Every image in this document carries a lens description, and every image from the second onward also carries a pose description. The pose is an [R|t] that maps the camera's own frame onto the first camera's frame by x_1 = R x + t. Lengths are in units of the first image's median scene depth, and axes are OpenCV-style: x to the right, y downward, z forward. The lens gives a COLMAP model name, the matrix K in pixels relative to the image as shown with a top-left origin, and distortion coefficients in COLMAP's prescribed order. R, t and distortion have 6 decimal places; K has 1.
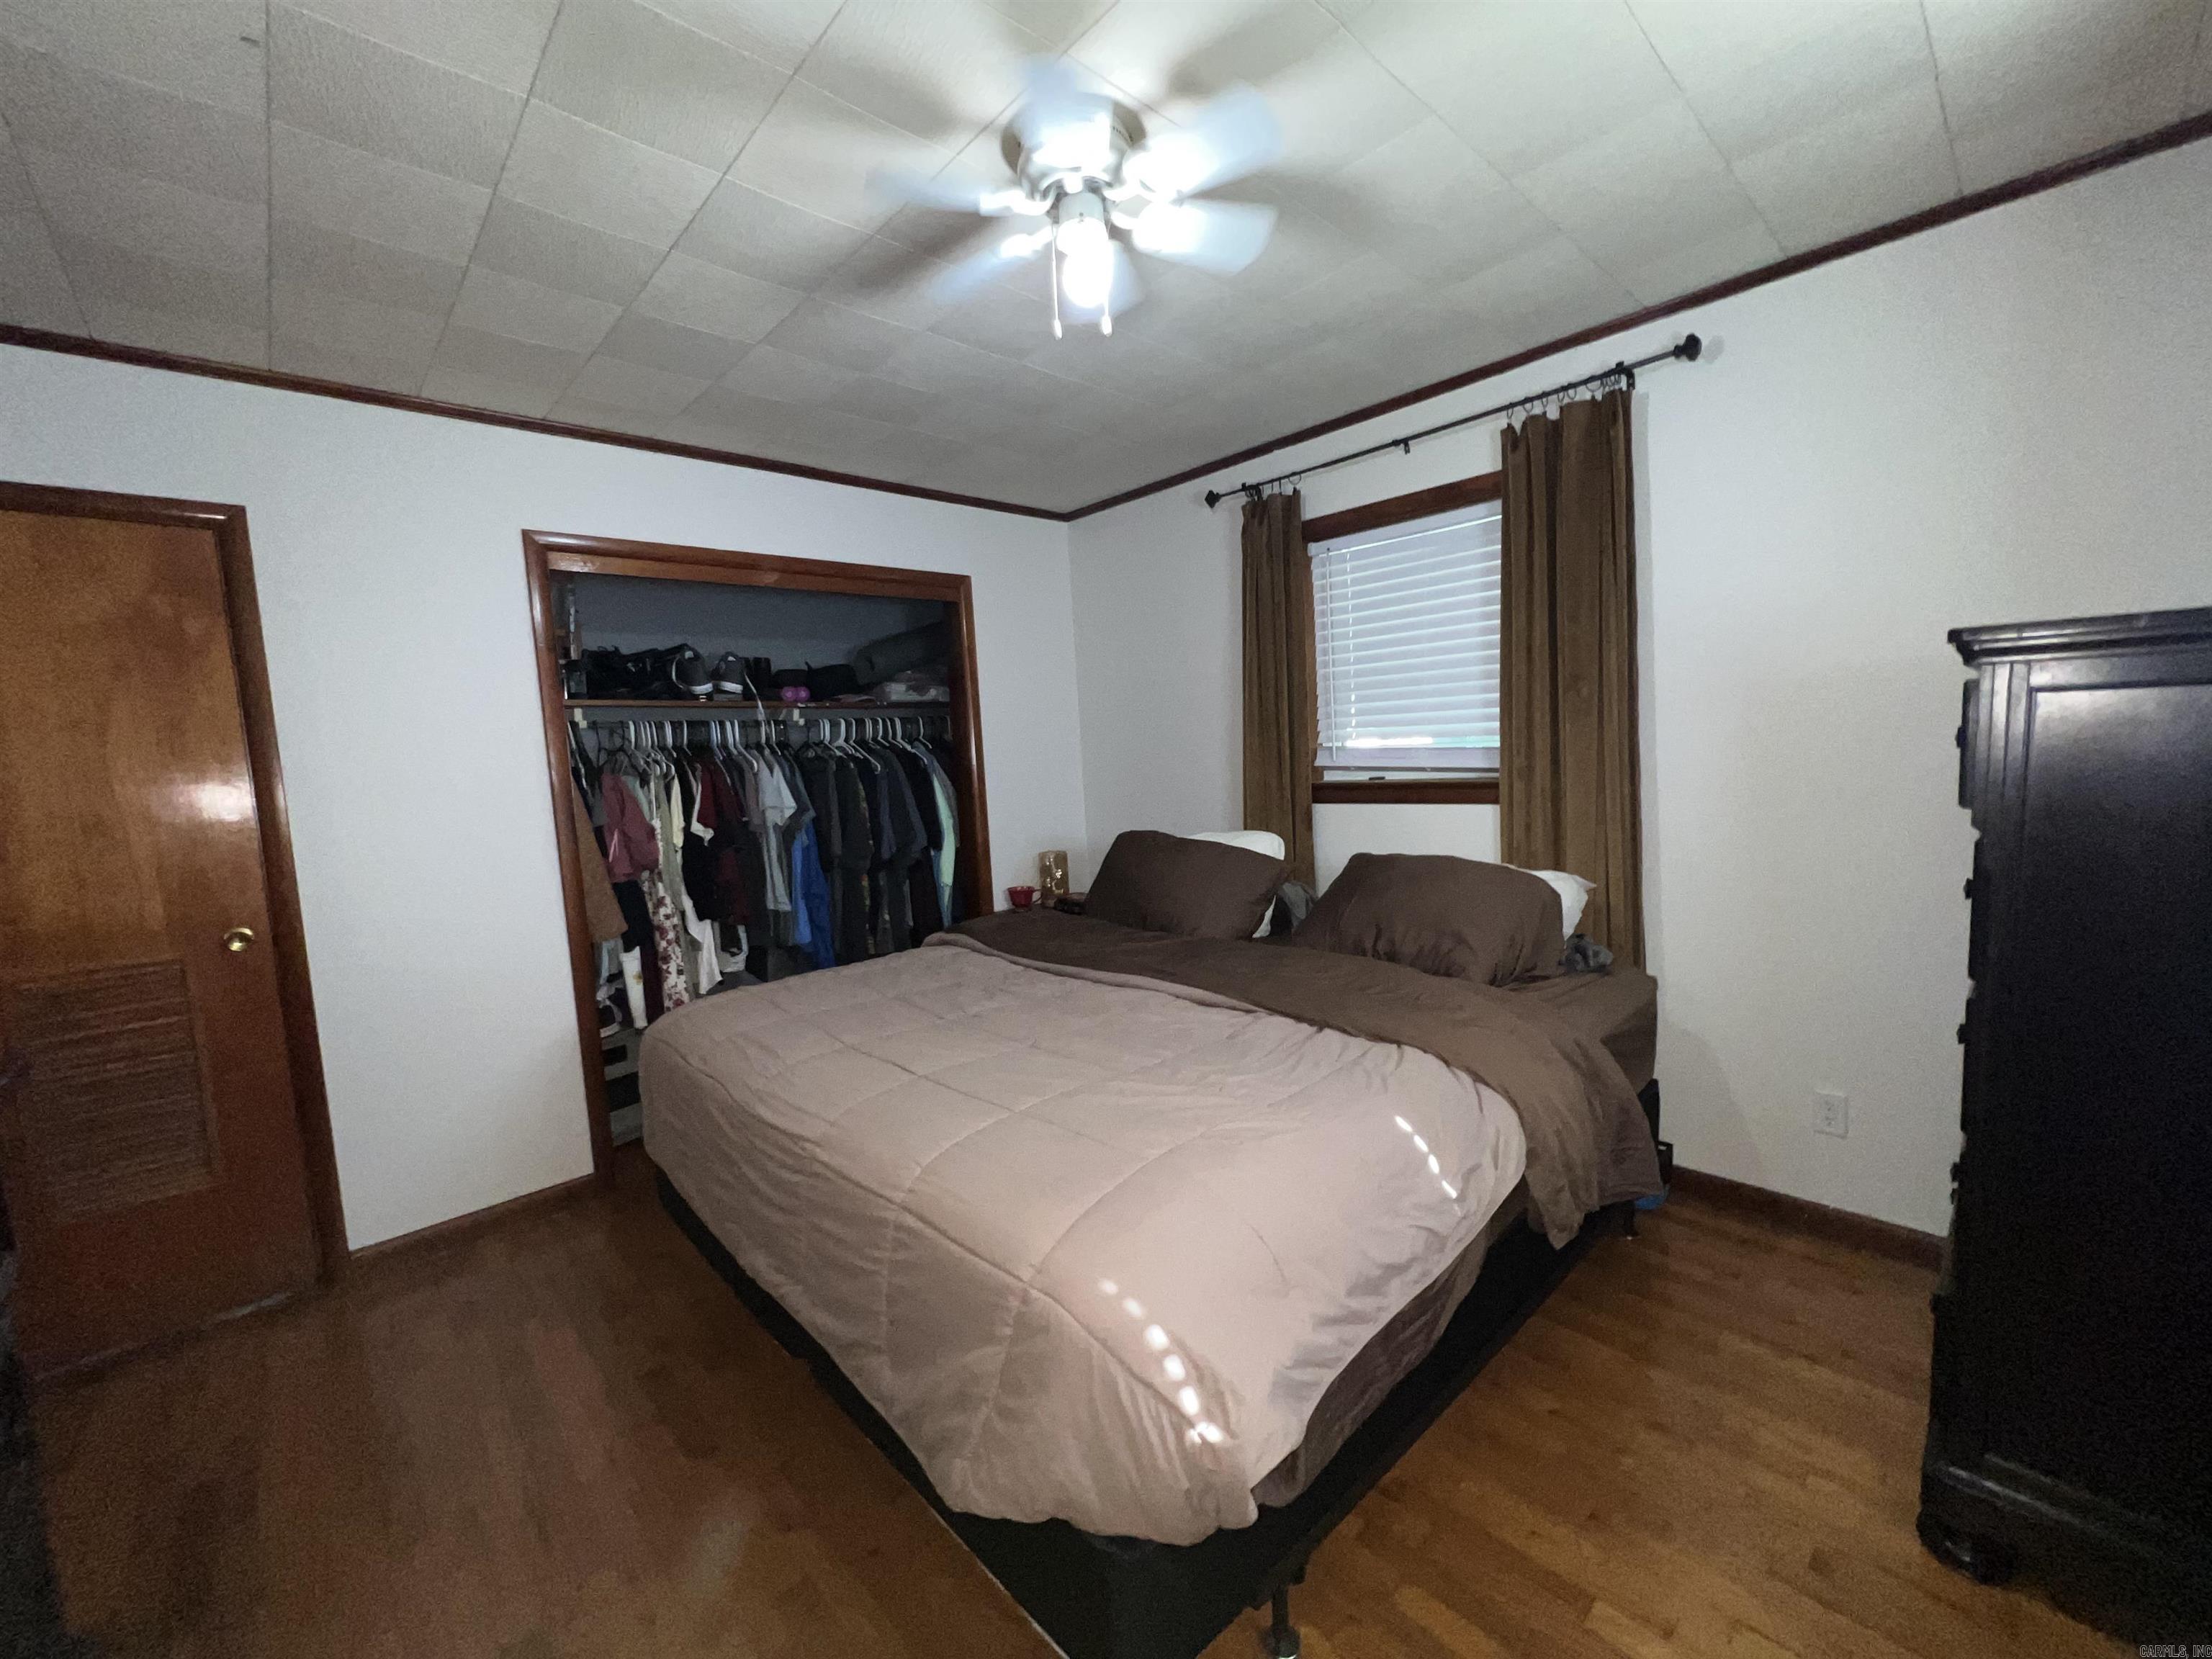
lens RADIAL K [[888.9, 0, 1108.8], [0, 888.9, 830.8], [0, 0, 1]] dist [-0.002301, 0.001198]
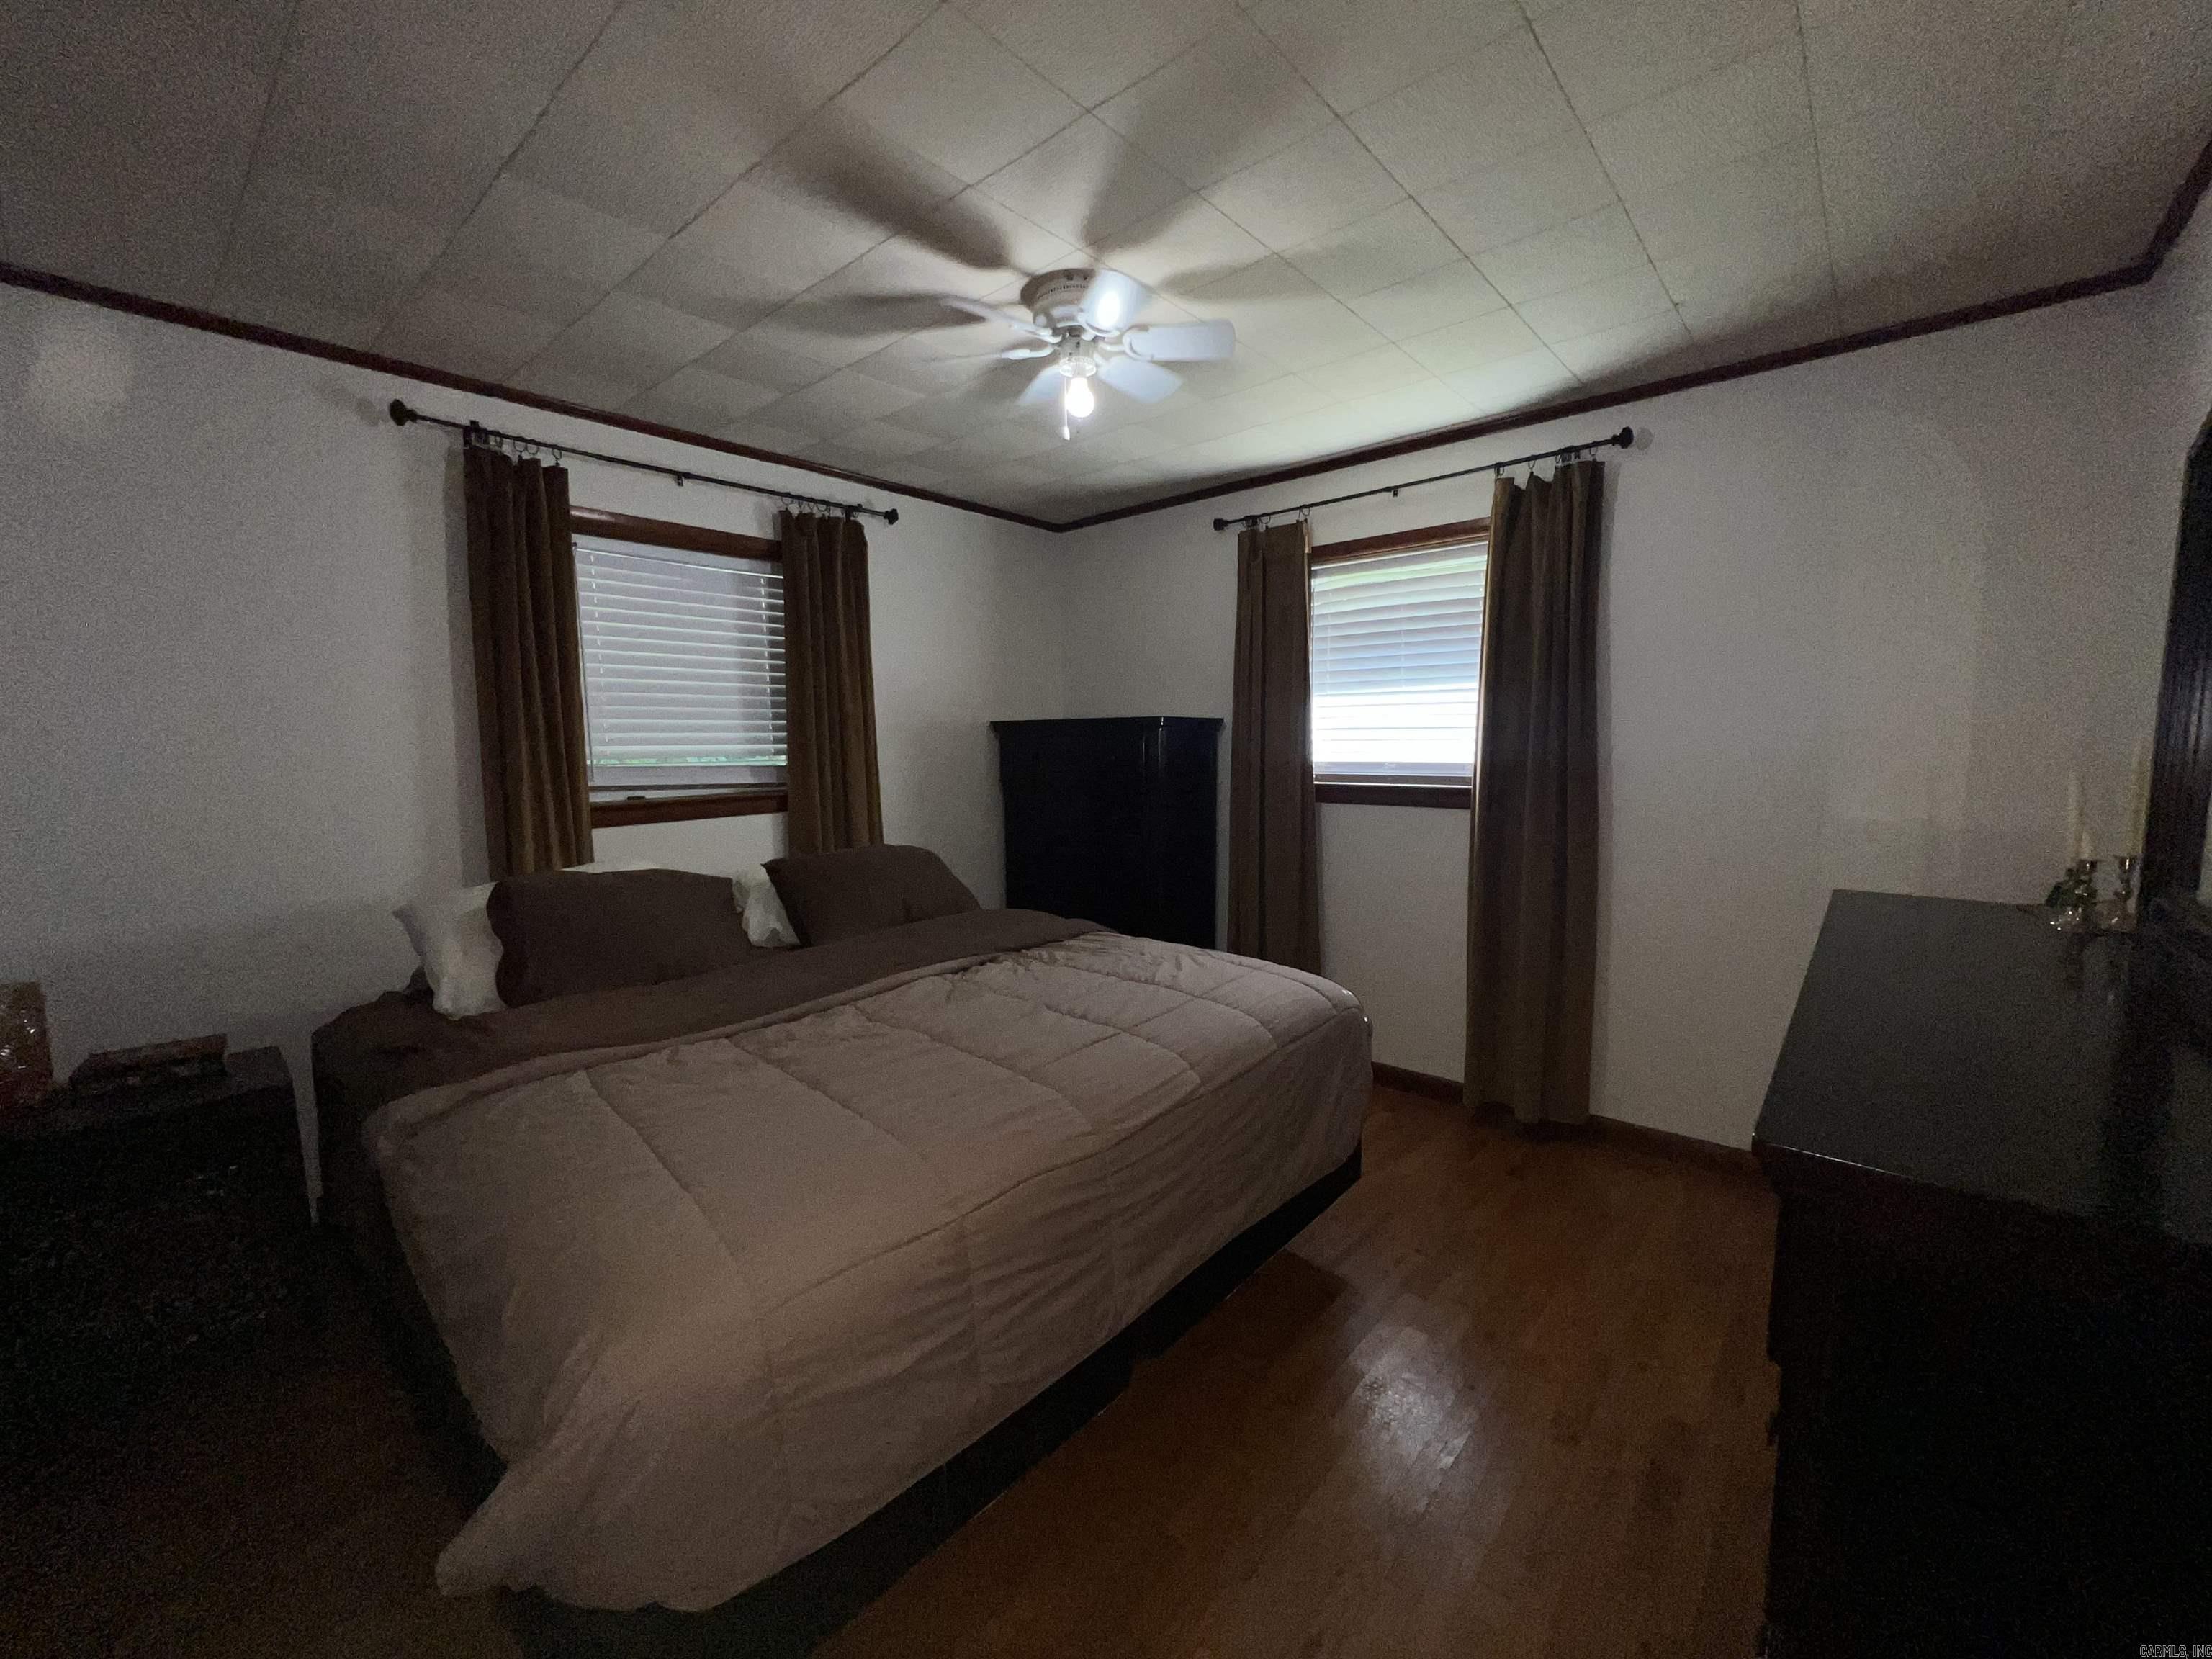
lens RADIAL K [[888.9, 0, 1104.0], [0, 888.9, 828.5], [0, 0, 1]] dist [-0.002301, 0.001198]
pose [[-0.101487, -0.050276, 0.993566, -0.893824], [0.111315, 0.991877, 0.061561, -0.036272], [-0.988590, 0.116846, -0.095066, 0.745979]]
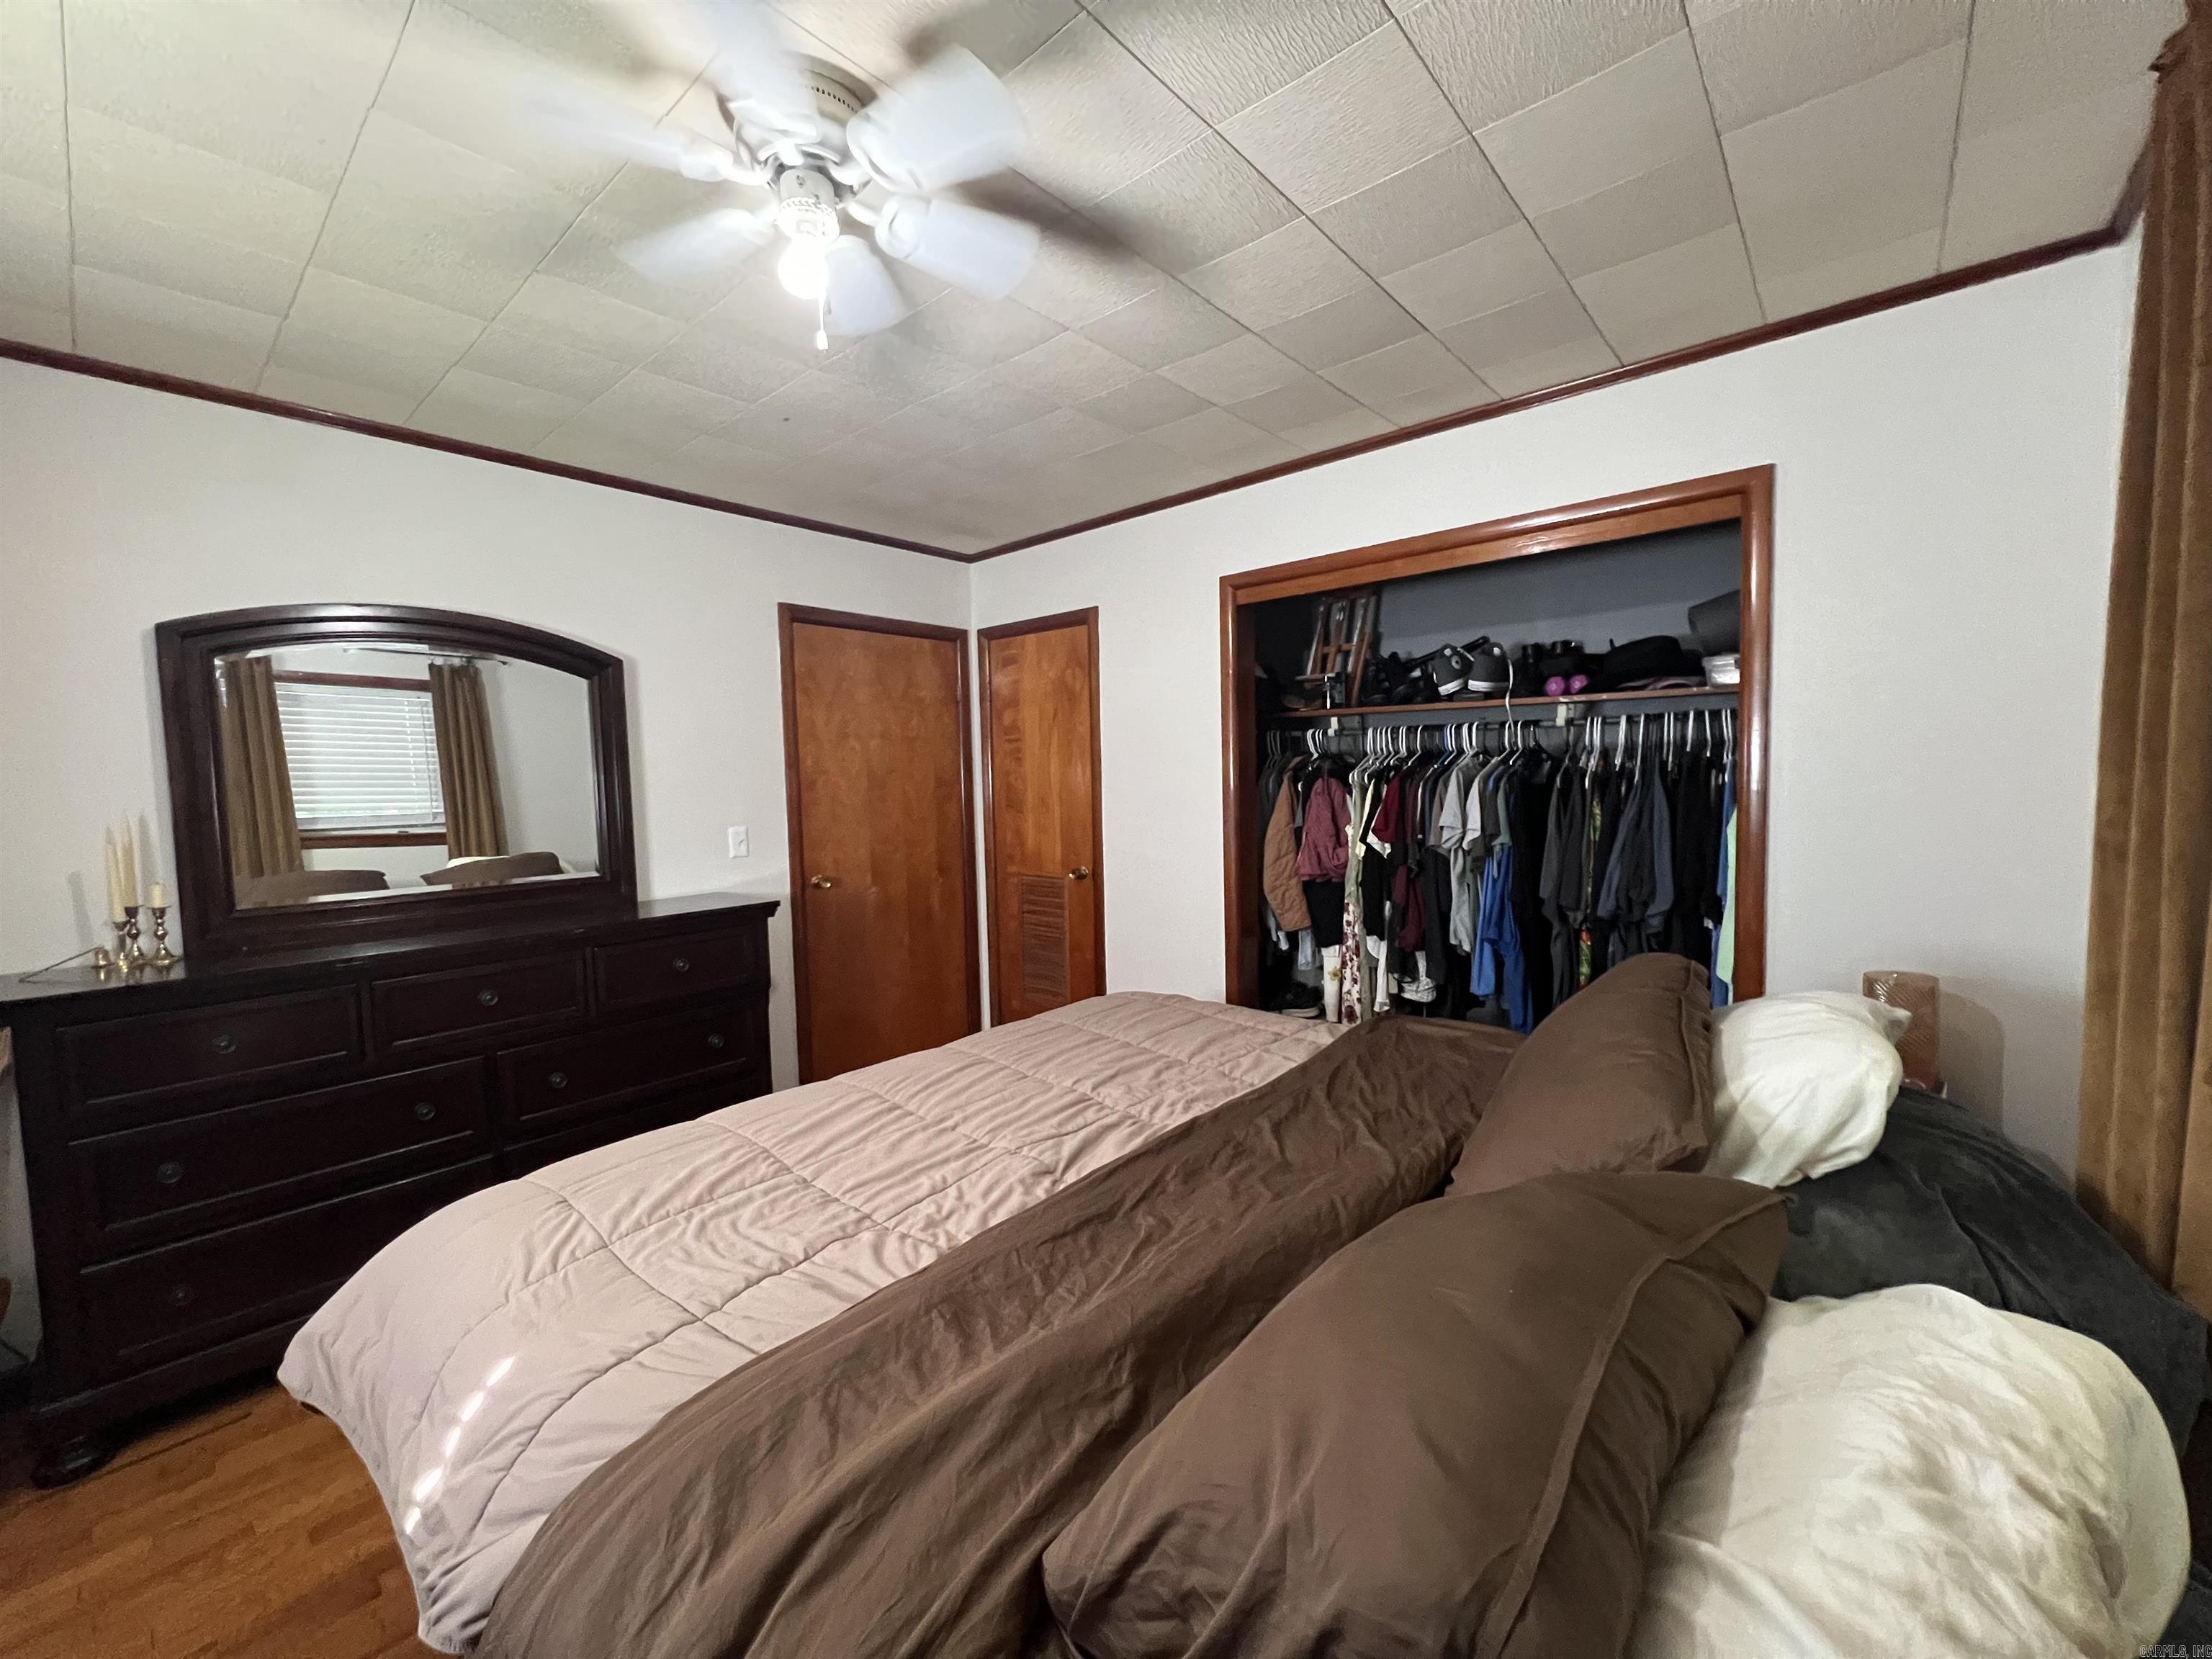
lens RADIAL K [[888.9, 0, 1112.1], [0, 888.9, 827.4], [0, 0, 1]] dist [-0.002301, 0.001198]
pose [[0.116190, 0.103615, -0.987808, 0.577090], [-0.079231, 0.992341, 0.094771, -0.107903], [0.990062, 0.067253, 0.123510, 0.765567]]
